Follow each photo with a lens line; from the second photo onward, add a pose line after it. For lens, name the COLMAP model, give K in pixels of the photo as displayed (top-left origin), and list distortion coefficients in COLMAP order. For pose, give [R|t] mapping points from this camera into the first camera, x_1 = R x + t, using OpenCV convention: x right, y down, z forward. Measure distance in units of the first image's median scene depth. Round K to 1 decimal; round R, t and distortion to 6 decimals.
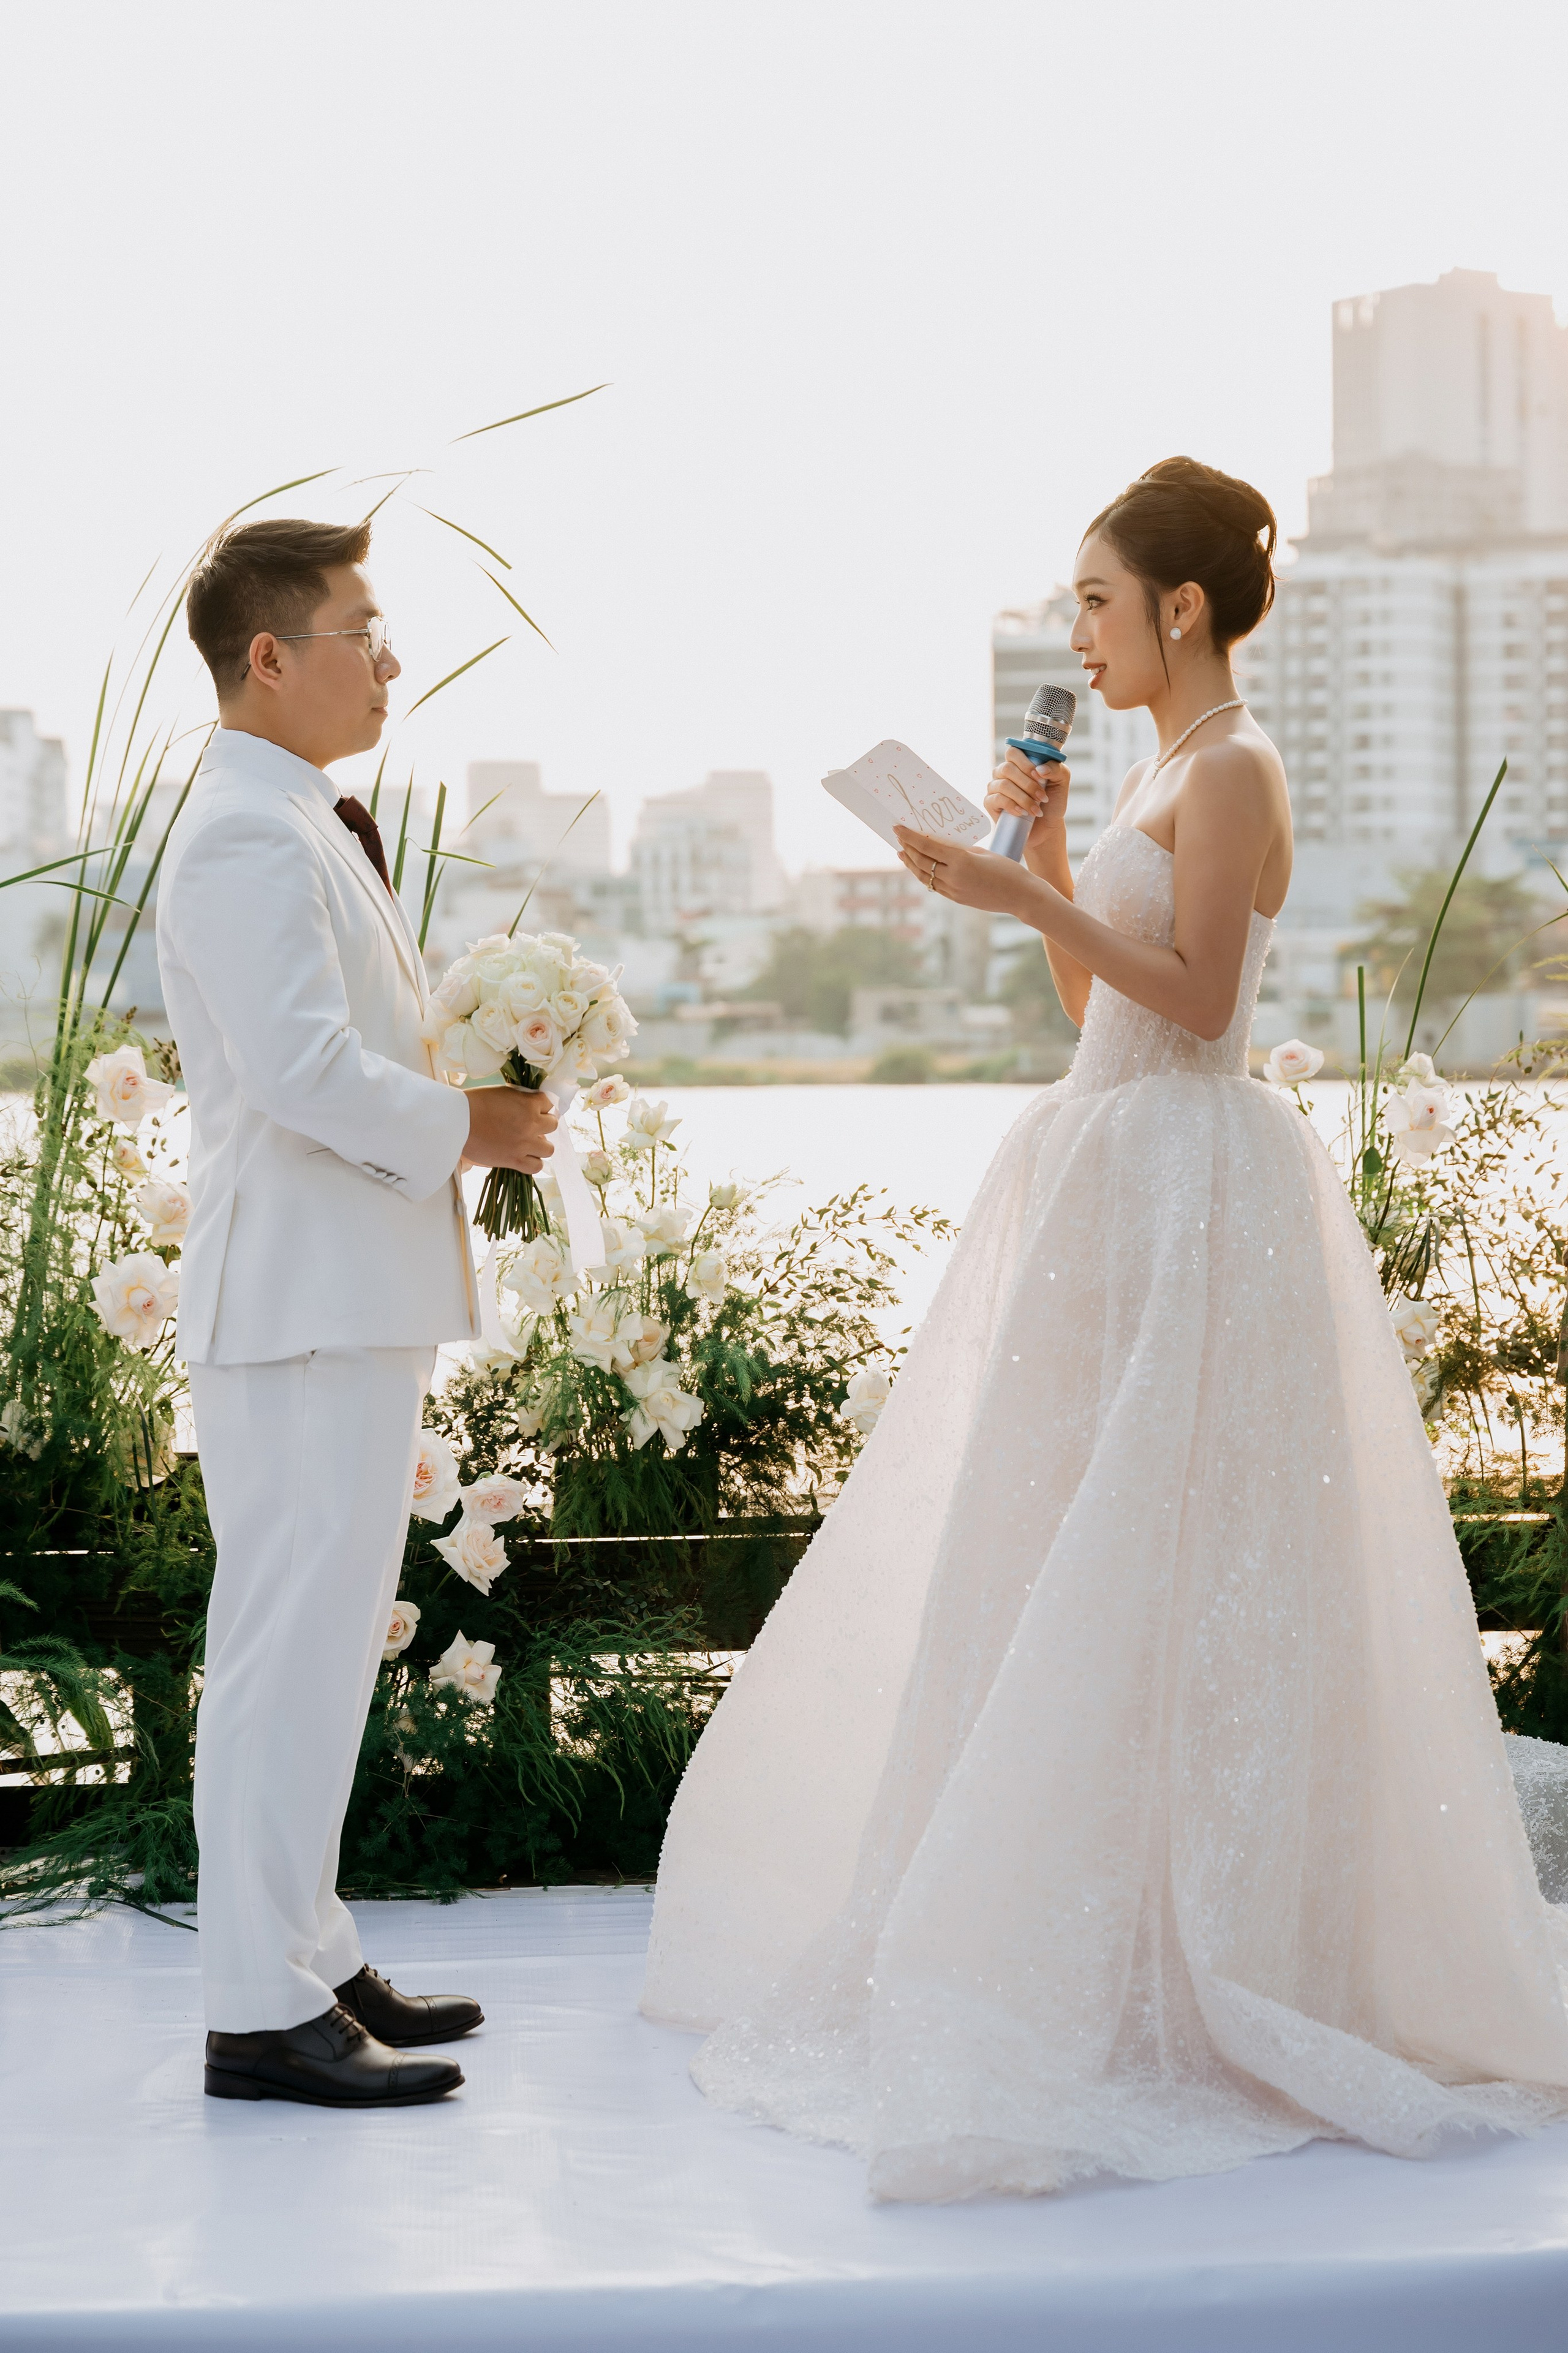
lens RADIAL K [[4878.4, 0, 717.1], [0, 4878.4, 1083.7], [0, 0, 1]] dist [0.031705, 0.000000]
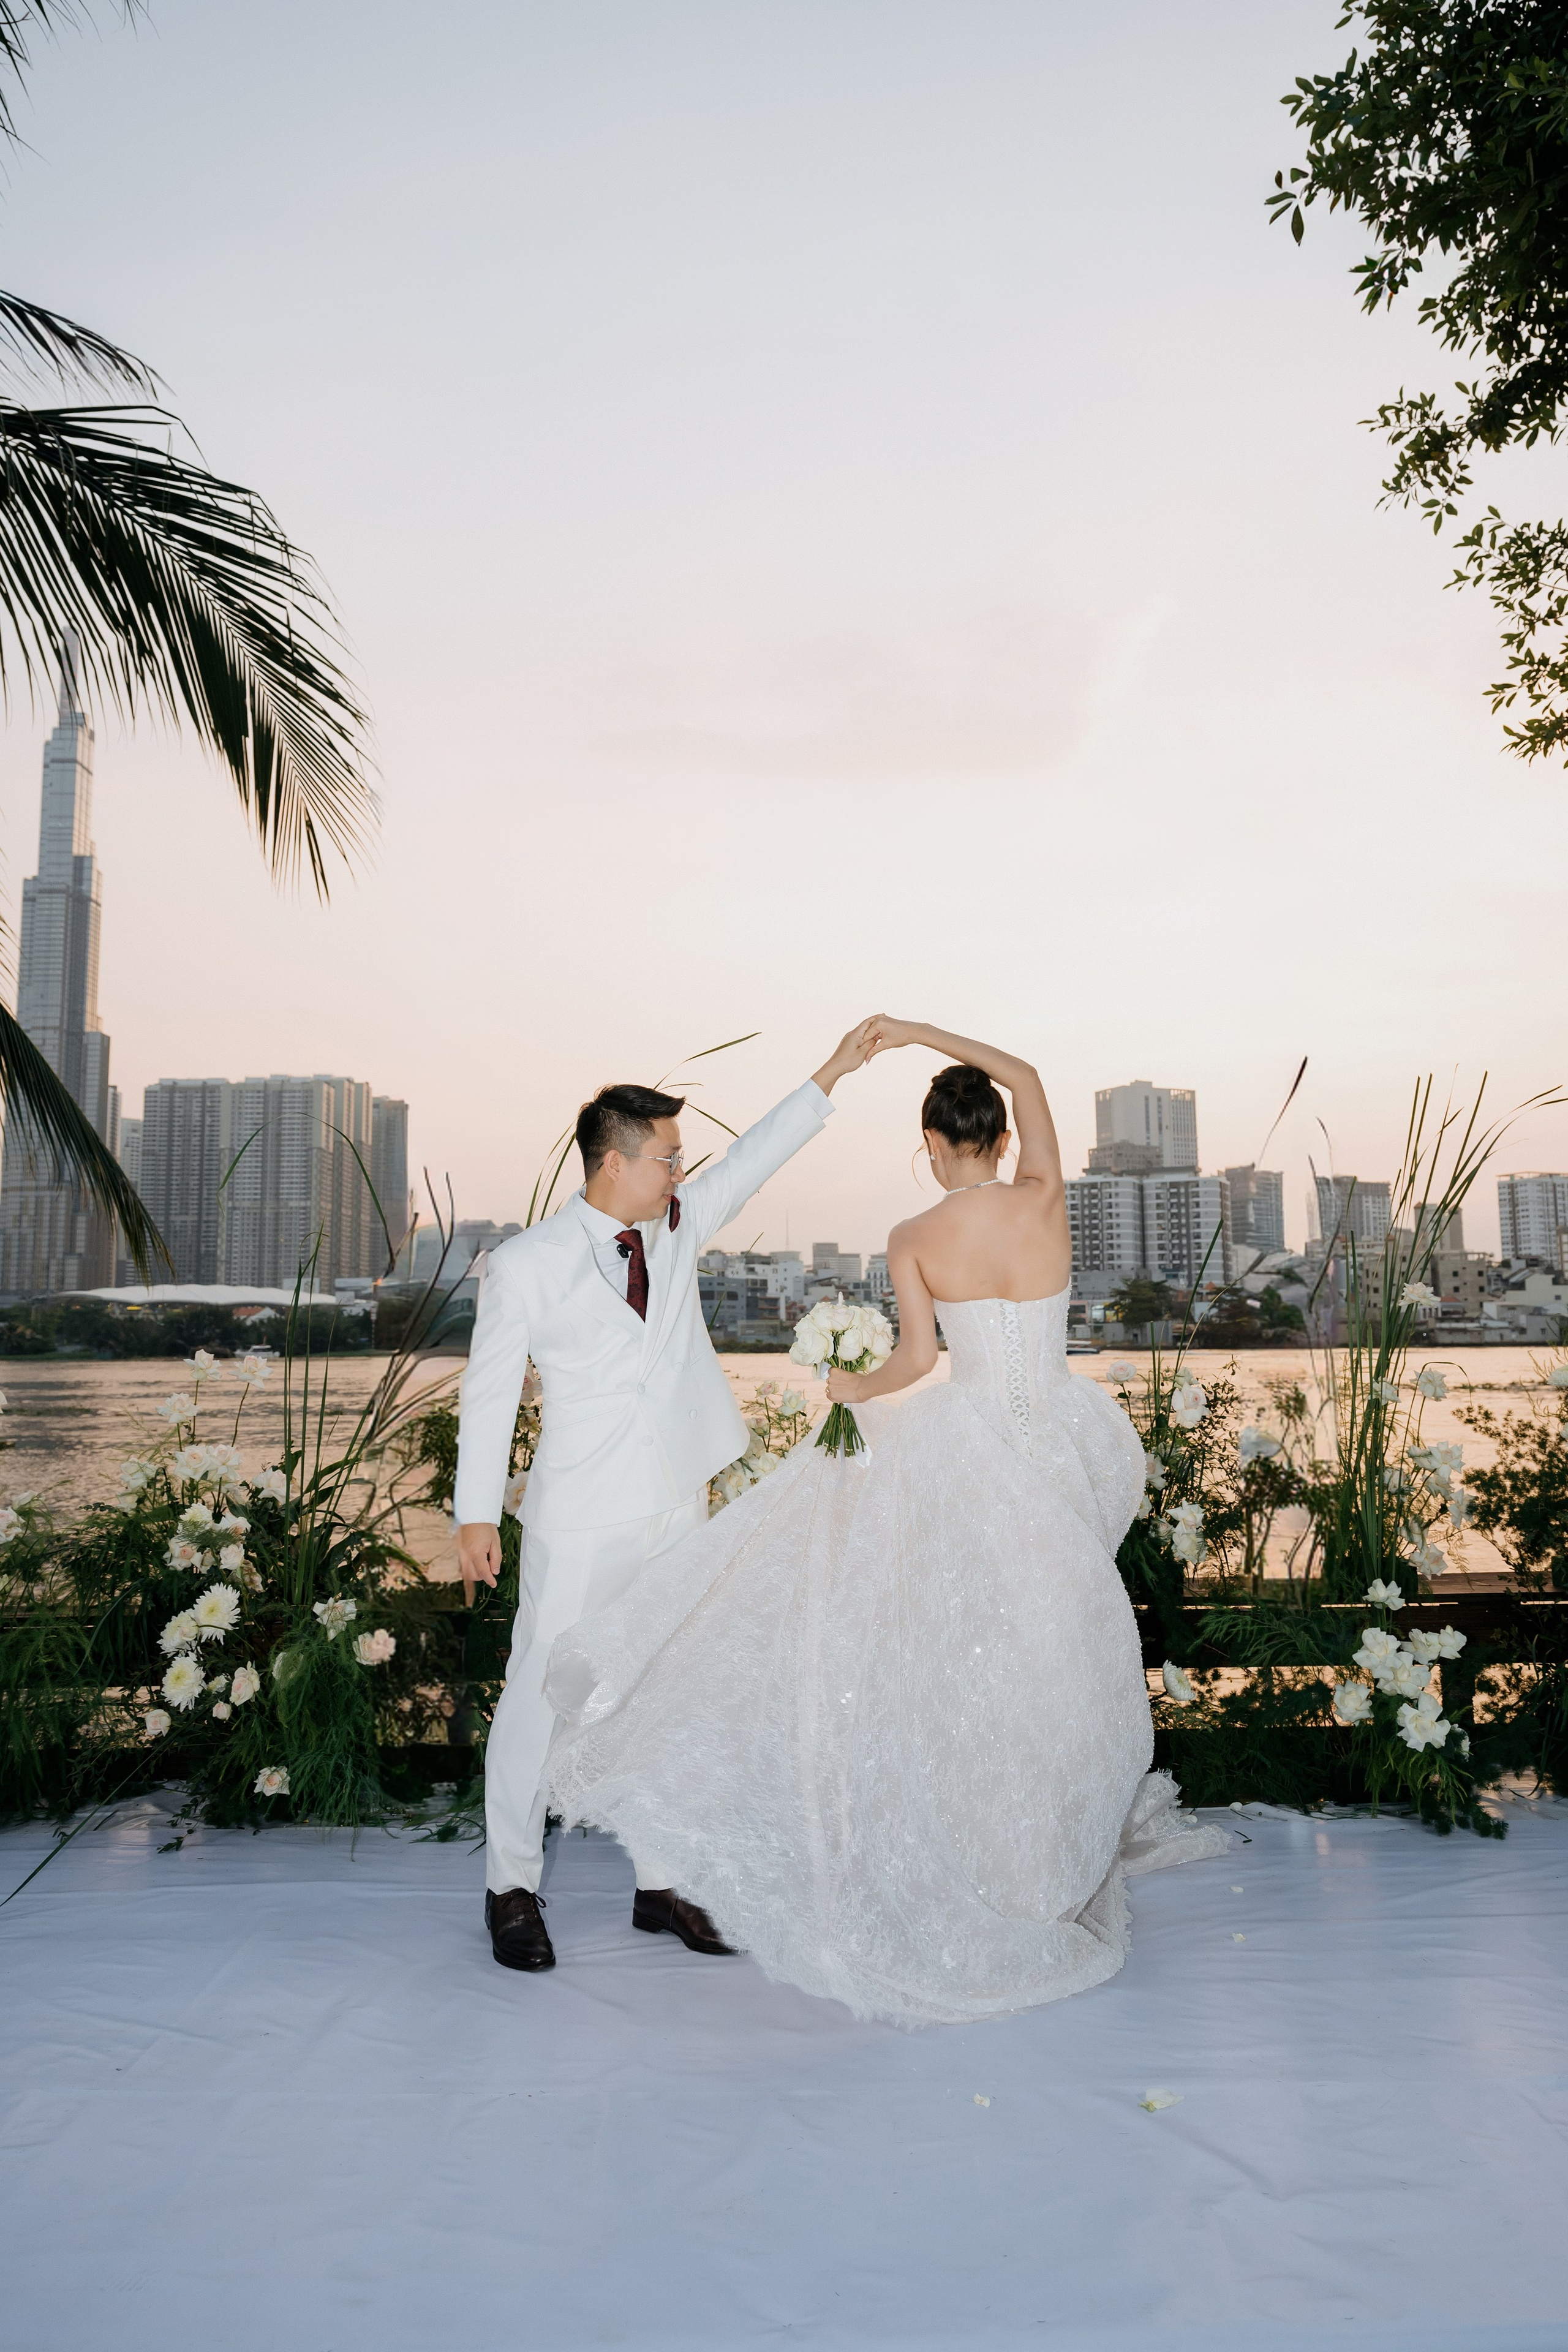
lens RADIAL K [[1596.0, 0, 780.4], [0, 1596.0, 1156.2], [0, 0, 1]] dist [-0.001037, 0.018256]
pose [[0.997416, -0.006170, -0.071575, 0.024100], [-0.002495, 0.992729, -0.120342, -0.010895], [0.071797, 0.120210, 0.990149, 0.297710]]
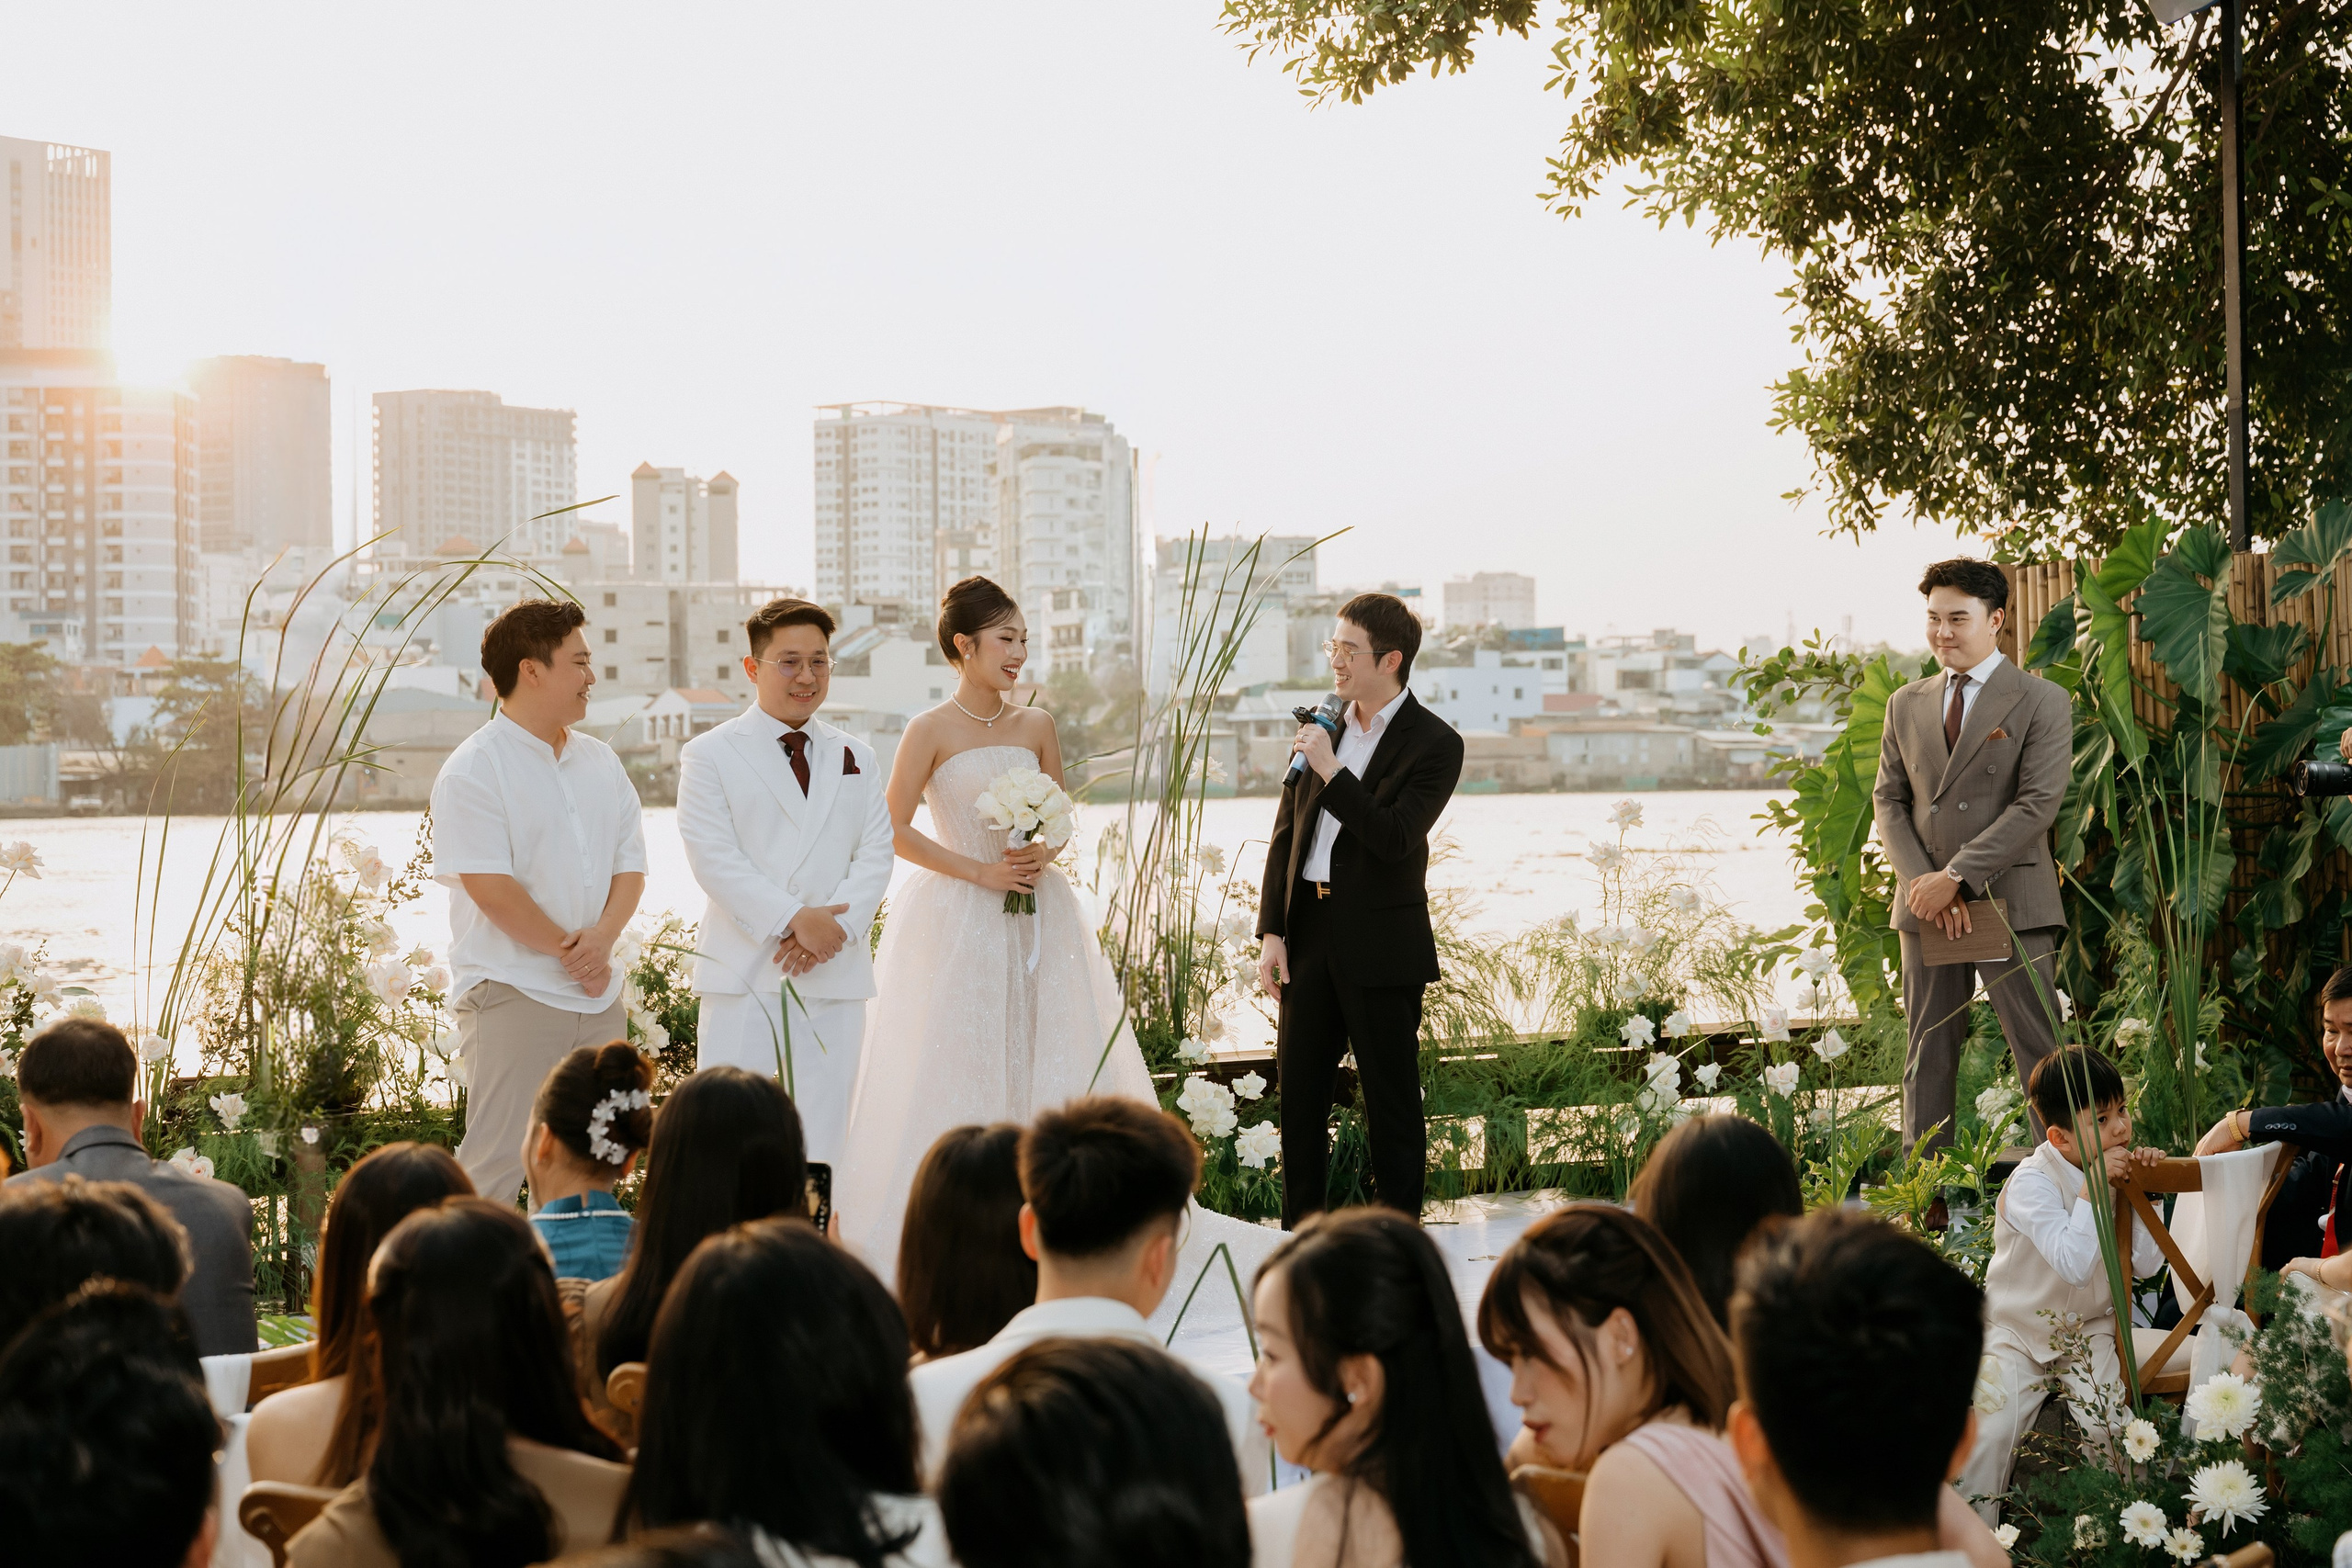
lens RADIAL K [[4140.9, 0, 1157.6], [0, 4140.9, 764.3], [0, 0, 1]] dist [0.060575, 0.000000]
pose [[0.905884, 0.001210, 0.423523, -0.422740], [0.004281, 0.999919, -0.012015, -0.014466], [-0.423503, 0.012697, 0.905805, -0.427568]]
